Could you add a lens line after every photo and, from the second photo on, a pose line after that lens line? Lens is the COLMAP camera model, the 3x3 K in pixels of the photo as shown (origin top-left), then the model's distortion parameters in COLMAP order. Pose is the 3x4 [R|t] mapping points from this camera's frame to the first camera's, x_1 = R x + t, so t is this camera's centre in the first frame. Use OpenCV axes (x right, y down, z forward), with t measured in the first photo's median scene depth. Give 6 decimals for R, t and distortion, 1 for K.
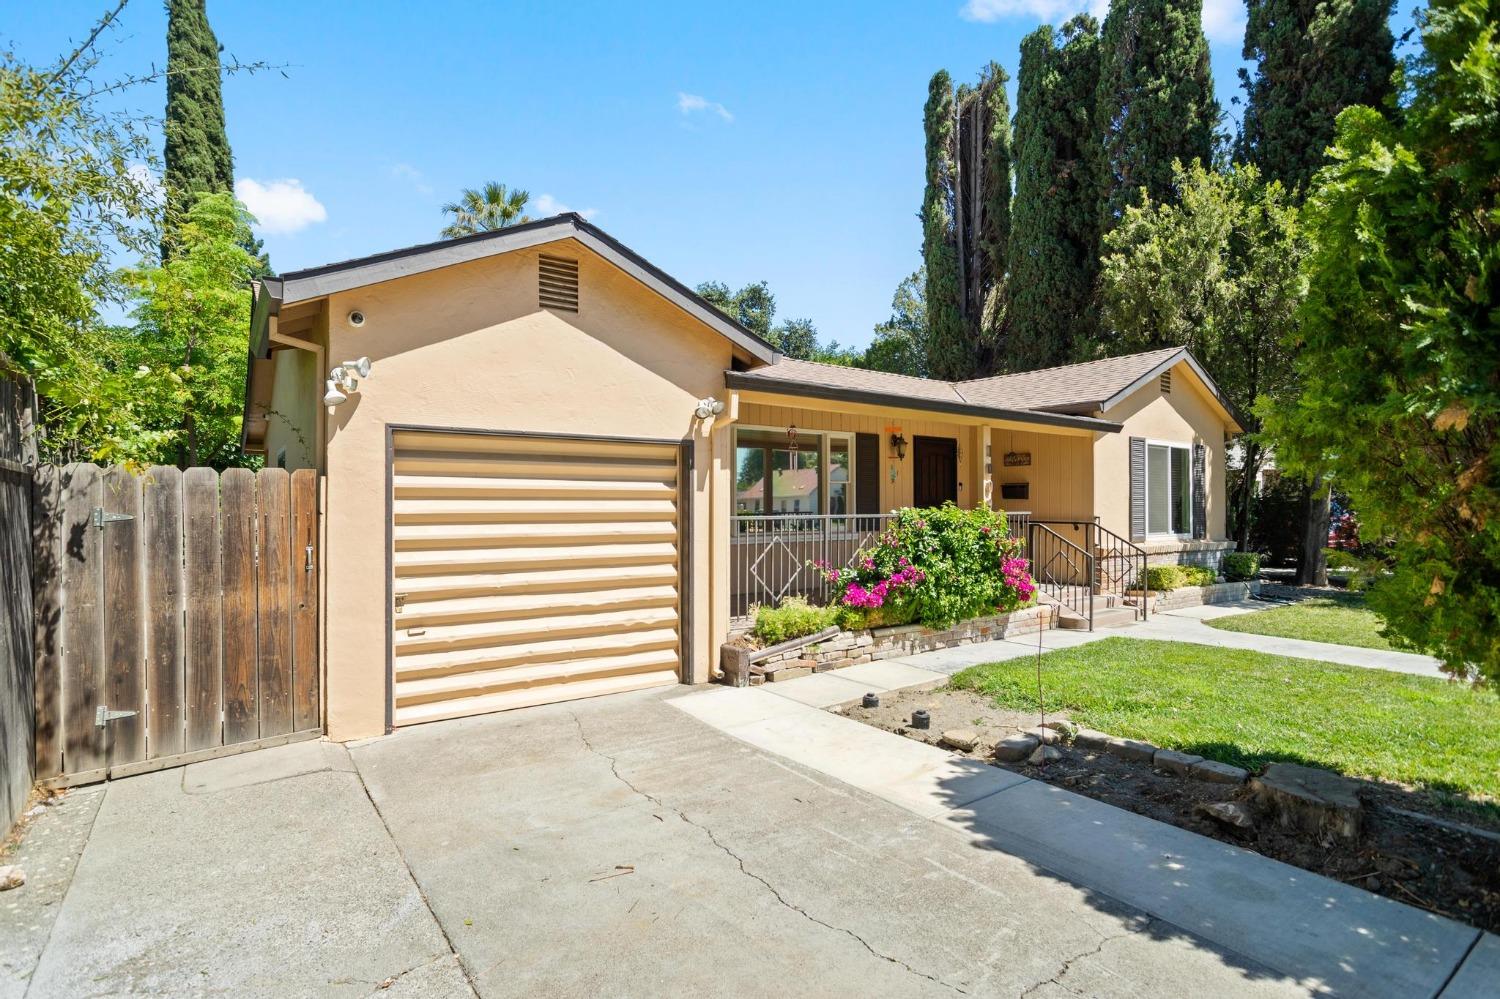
lens RADIAL K [[735.7, 0, 755.4], [0, 735.7, 509.3], [0, 0, 1]] dist [-0.056601, 0.024641]
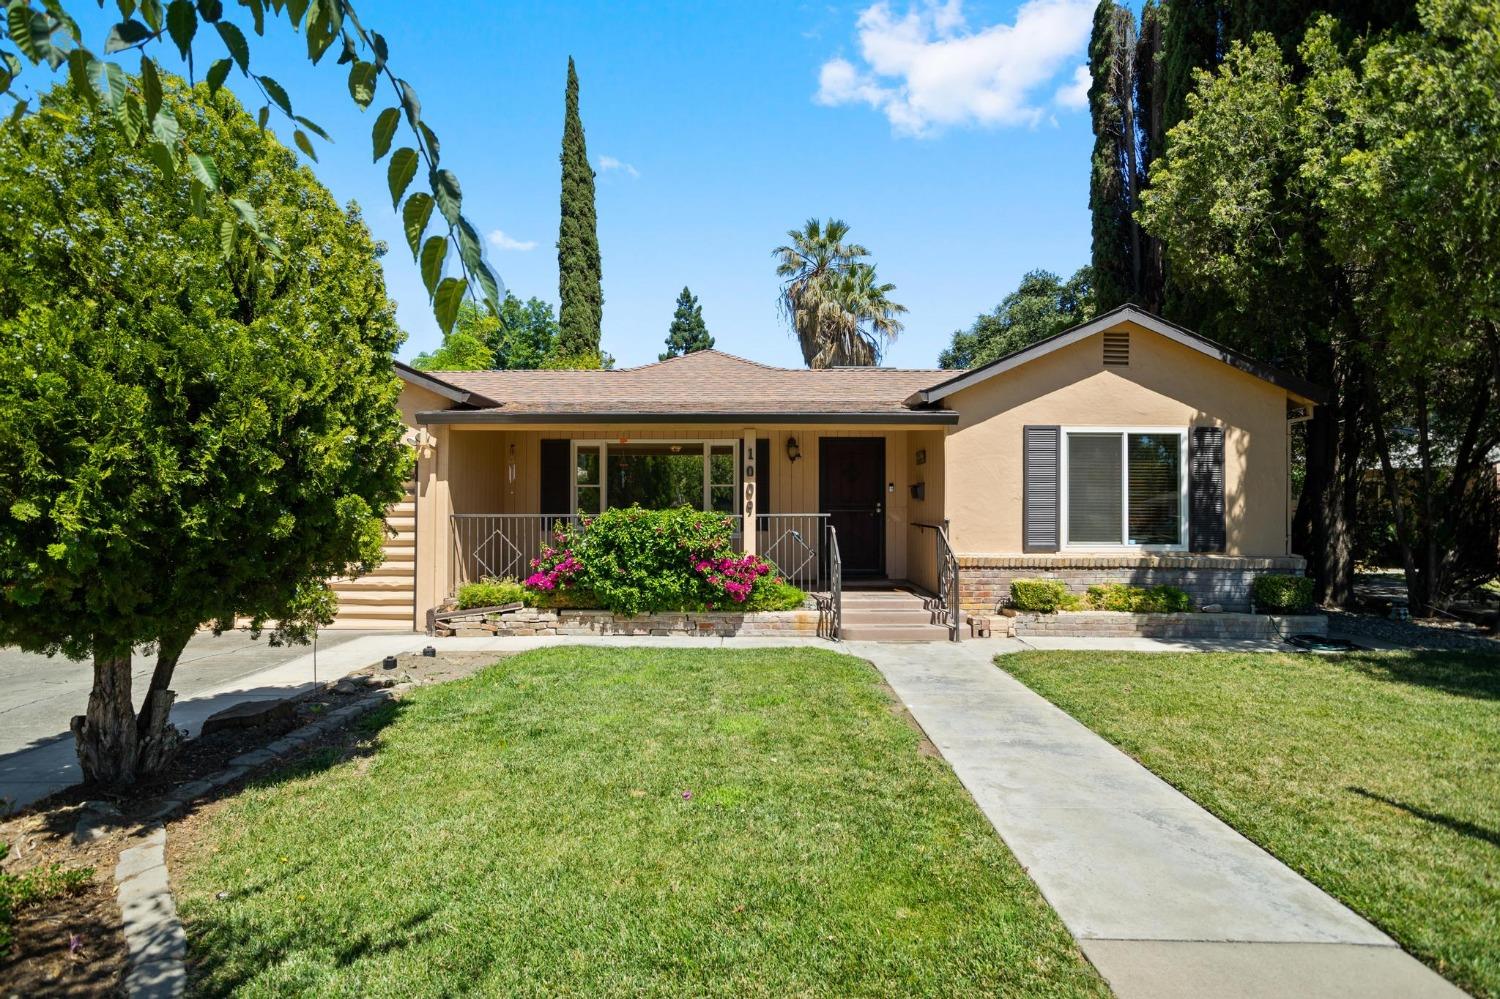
lens RADIAL K [[735.7, 0, 761.4], [0, 735.7, 497.2], [0, 0, 1]] dist [-0.056601, 0.024641]
pose [[0.808093, -0.005608, -0.589028, 0.971068], [-0.005060, 0.999852, -0.016461, -0.002908], [0.589033, 0.016282, 0.807945, 0.180576]]
